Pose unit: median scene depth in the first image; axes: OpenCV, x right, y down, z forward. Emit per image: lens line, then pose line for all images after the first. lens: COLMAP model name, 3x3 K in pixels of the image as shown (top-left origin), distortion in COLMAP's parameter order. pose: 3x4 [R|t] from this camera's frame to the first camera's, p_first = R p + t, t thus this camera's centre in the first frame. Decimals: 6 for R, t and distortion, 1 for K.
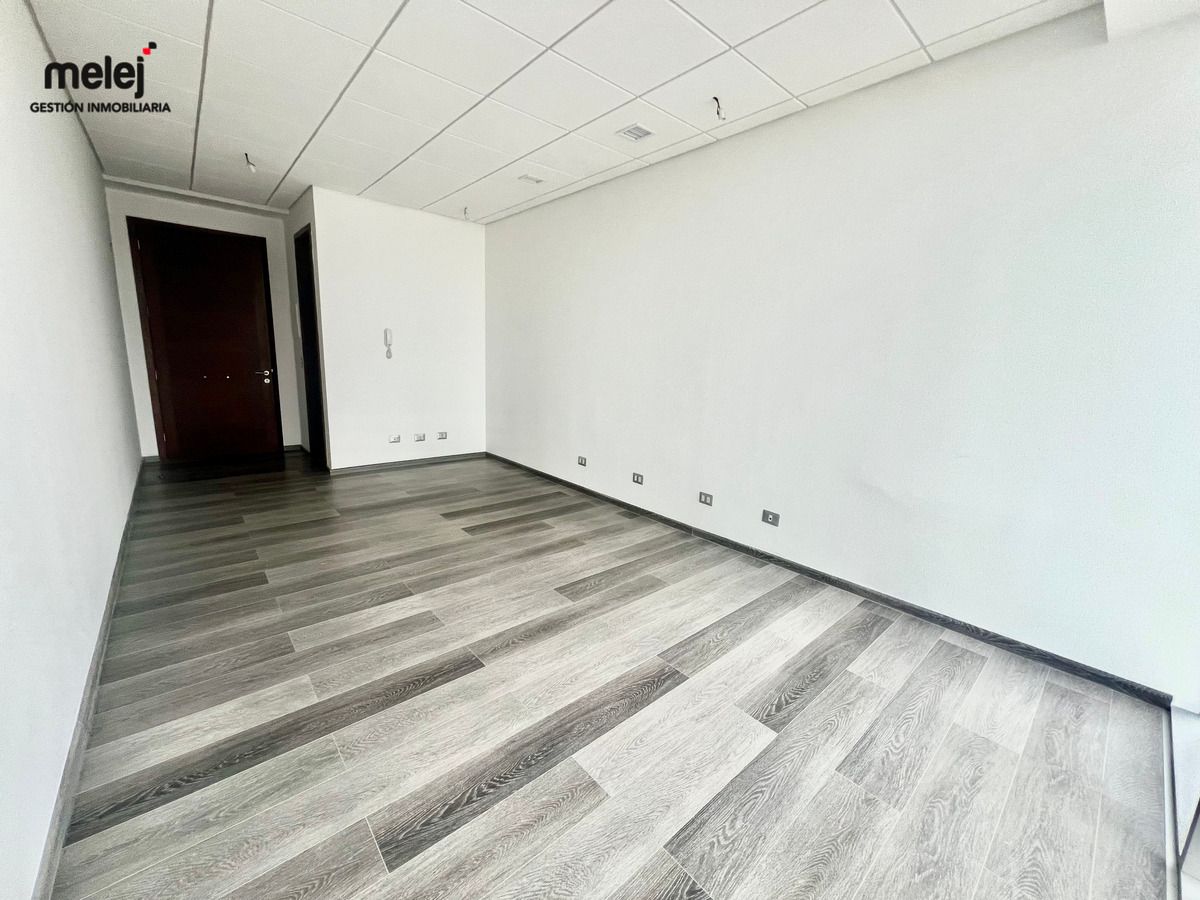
lens RADIAL K [[476.9, 0, 601.6], [0, 476.9, 439.5], [0, 0, 1]] dist [0.008974, 0.000012]
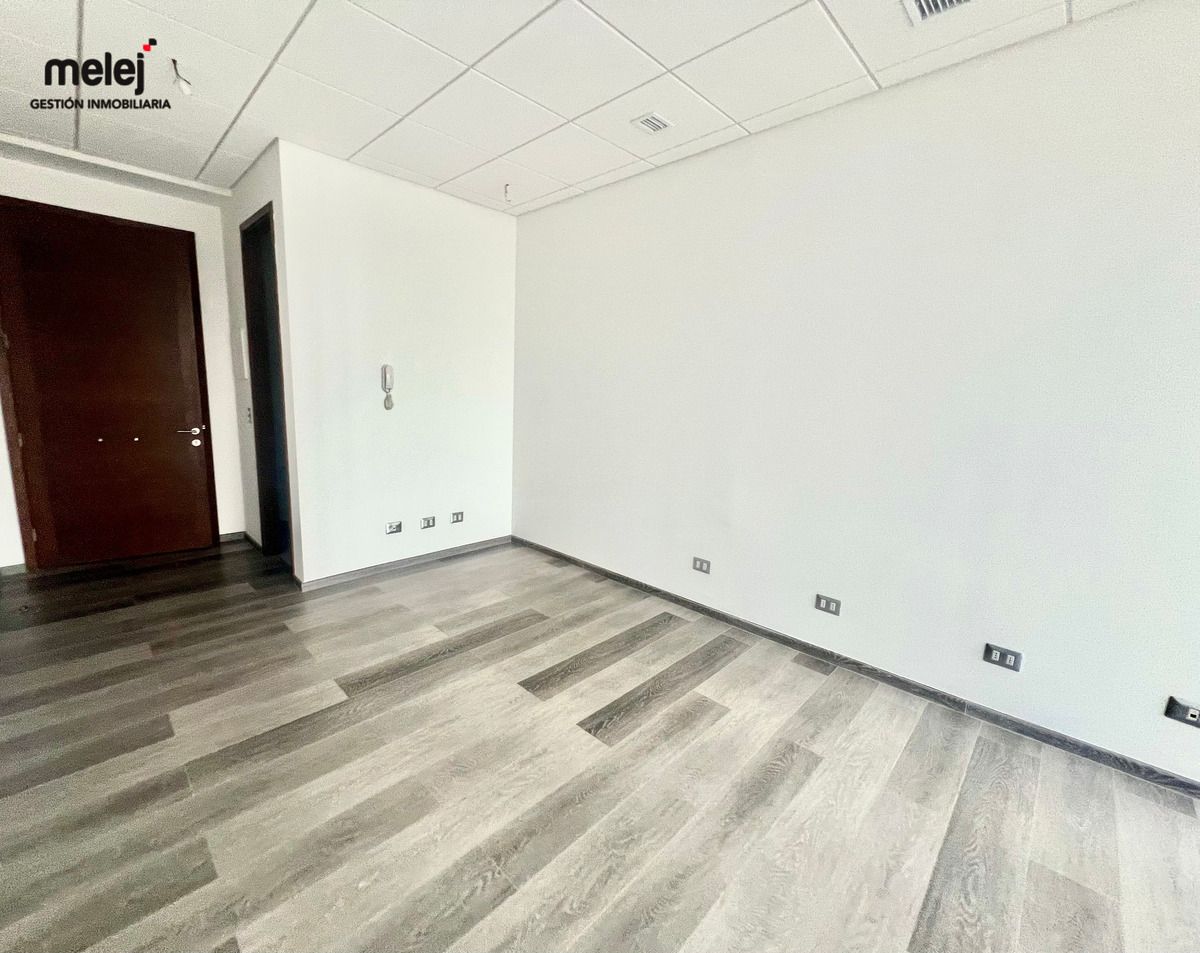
lens RADIAL K [[532.1, 0, 594.0], [0, 532.1, 473.9], [0, 0, 1]] dist [0.020501, -0.009955]
pose [[0.998658, -0.016211, 0.049194, -0.229491], [0.017215, 0.999651, -0.020058, -0.069916], [-0.048851, 0.020878, 0.998588, 0.284250]]
